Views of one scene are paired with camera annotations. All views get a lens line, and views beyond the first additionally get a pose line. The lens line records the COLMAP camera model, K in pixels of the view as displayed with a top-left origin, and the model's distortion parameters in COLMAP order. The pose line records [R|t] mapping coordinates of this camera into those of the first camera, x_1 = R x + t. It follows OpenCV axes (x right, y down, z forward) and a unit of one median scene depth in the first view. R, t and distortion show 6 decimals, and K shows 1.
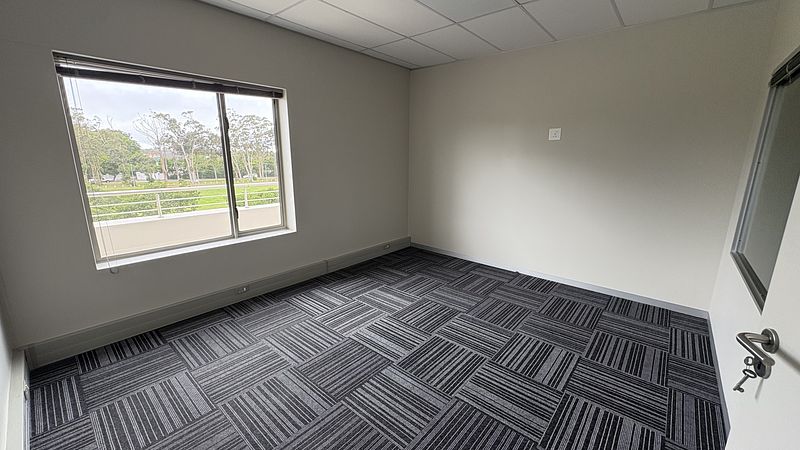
lens RADIAL K [[319.3, 0, 400.0], [0, 319.3, 225.0], [0, 0, 1]] dist [0.000083, 0.000075]
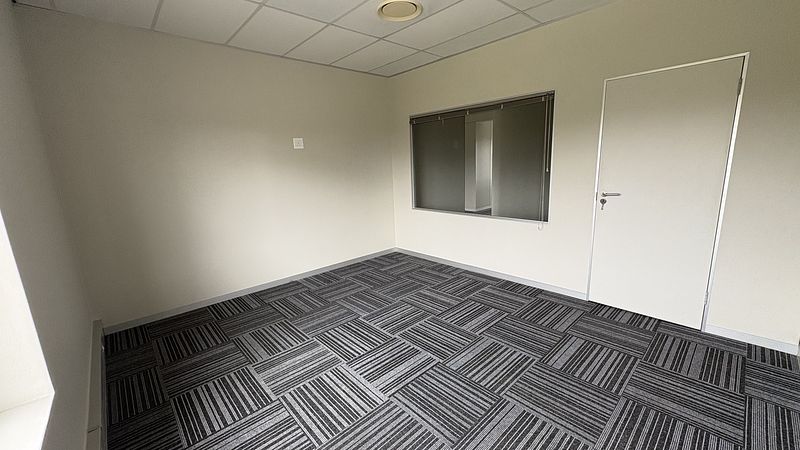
lens RADIAL K [[319.3, 0, 400.0], [0, 319.3, 225.0], [0, 0, 1]] dist [0.000083, 0.000075]
pose [[0.109177, -0.207114, 0.972206, -0.683504], [0.250293, 0.952267, 0.174759, -0.140103], [-0.961995, 0.224257, 0.155805, 0.640514]]
